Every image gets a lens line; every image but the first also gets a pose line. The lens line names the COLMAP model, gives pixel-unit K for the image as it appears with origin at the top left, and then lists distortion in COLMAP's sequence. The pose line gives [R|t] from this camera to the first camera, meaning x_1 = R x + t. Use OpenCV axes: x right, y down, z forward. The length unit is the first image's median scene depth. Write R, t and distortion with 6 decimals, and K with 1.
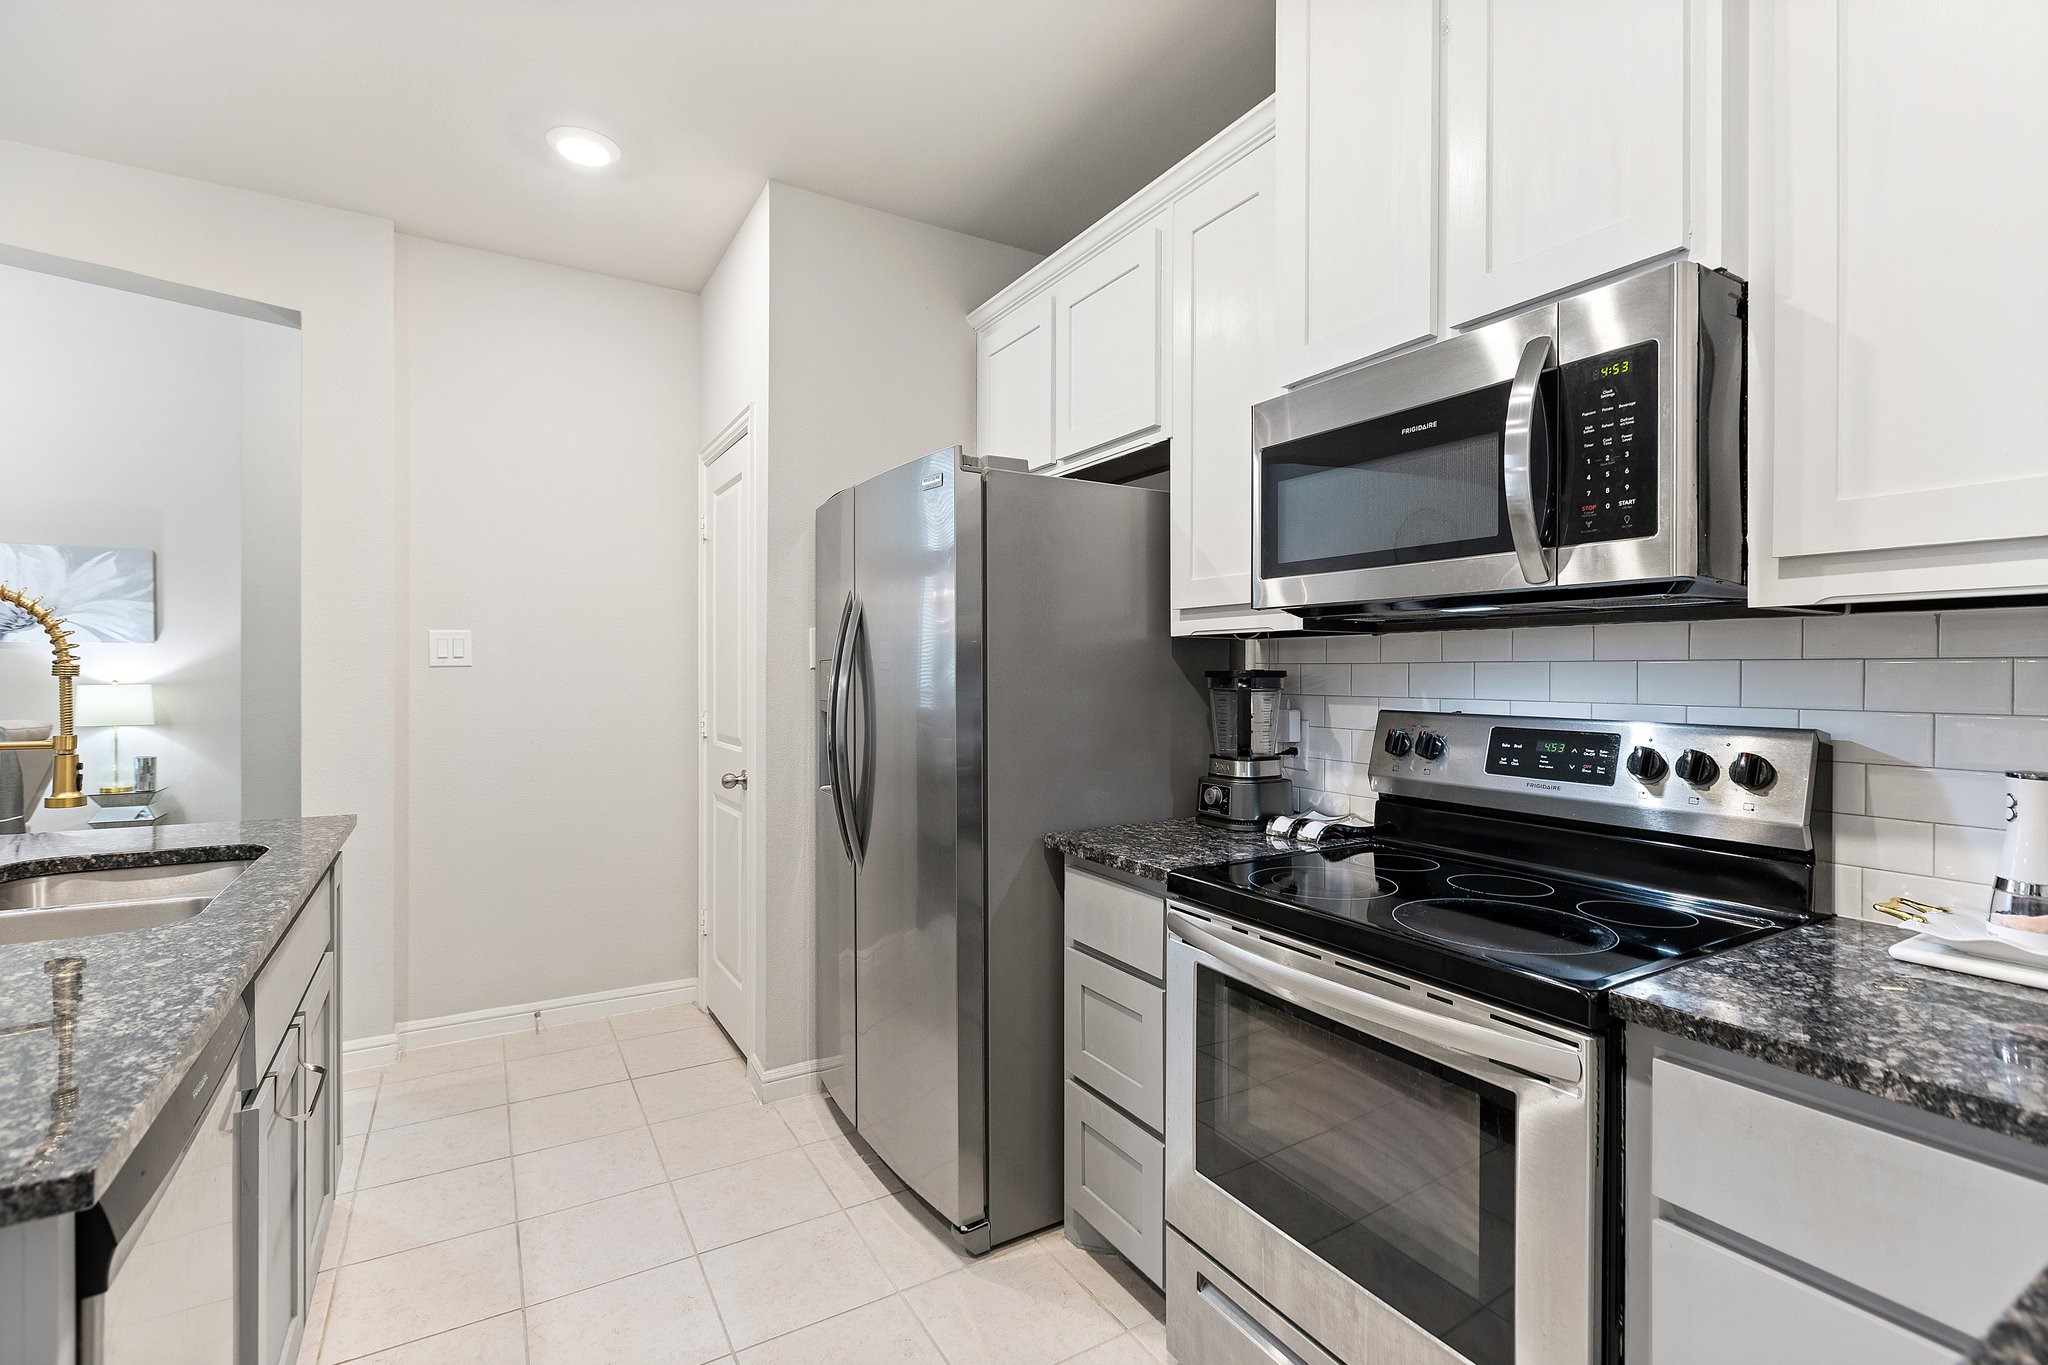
lens RADIAL K [[915.4, 0, 1026.0], [0, 915.4, 667.7], [0, 0, 1]] dist [0.003051, -0.001615]
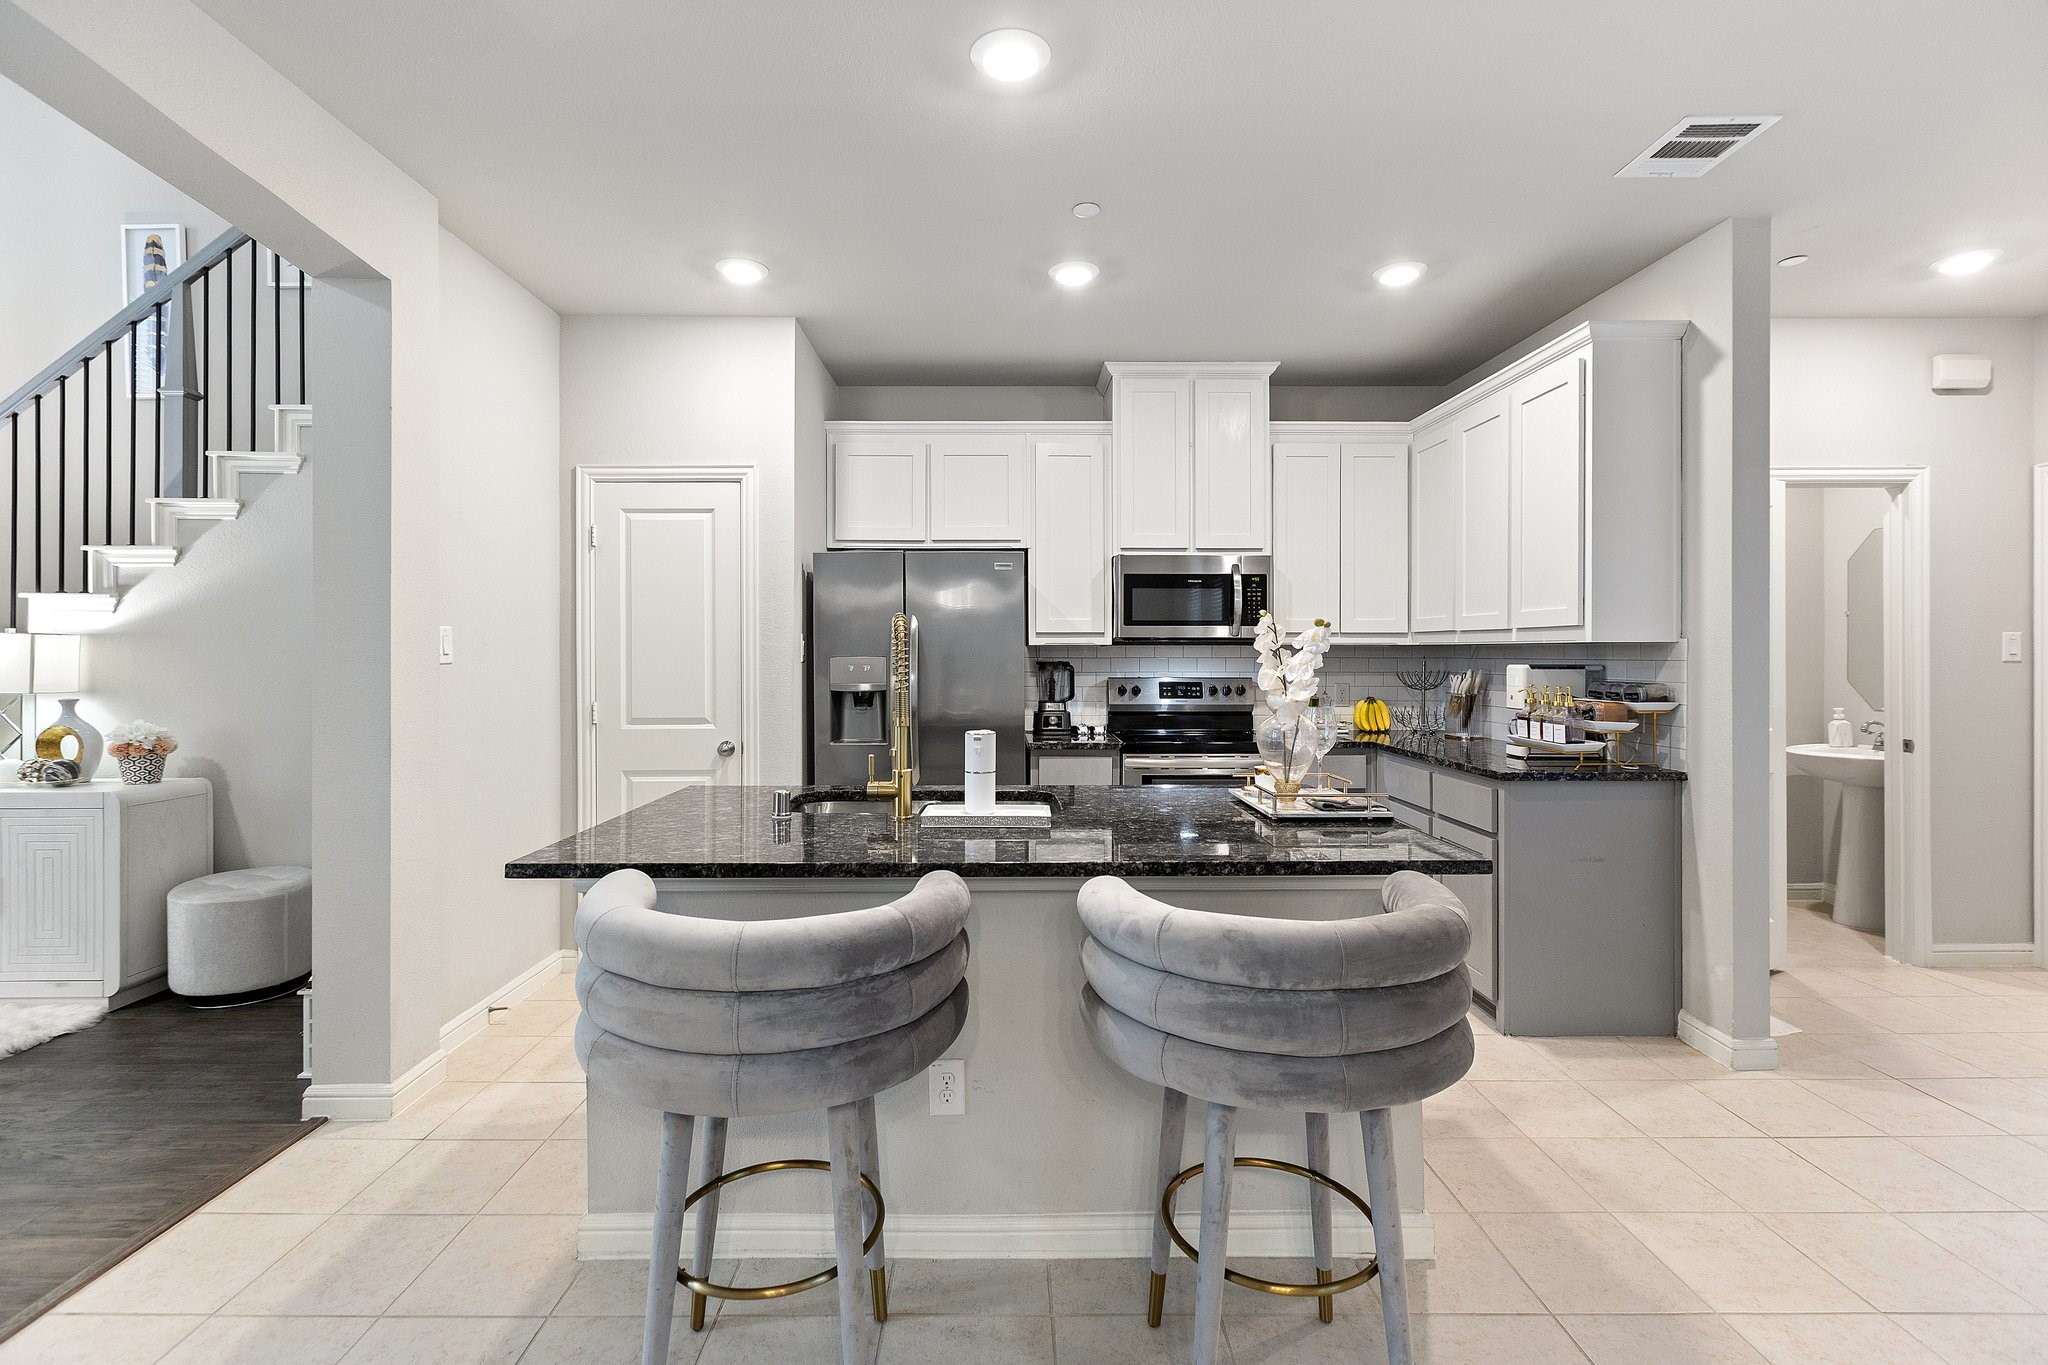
lens RADIAL K [[915.4, 0, 1011.6], [0, 915.4, 654.1], [0, 0, 1]] dist [0.003051, -0.001615]
pose [[0.508885, -0.002918, 0.860830, -1.372384], [-0.001943, 0.999988, 0.004538, -0.019750], [-0.860832, -0.003982, 0.508873, -0.009232]]
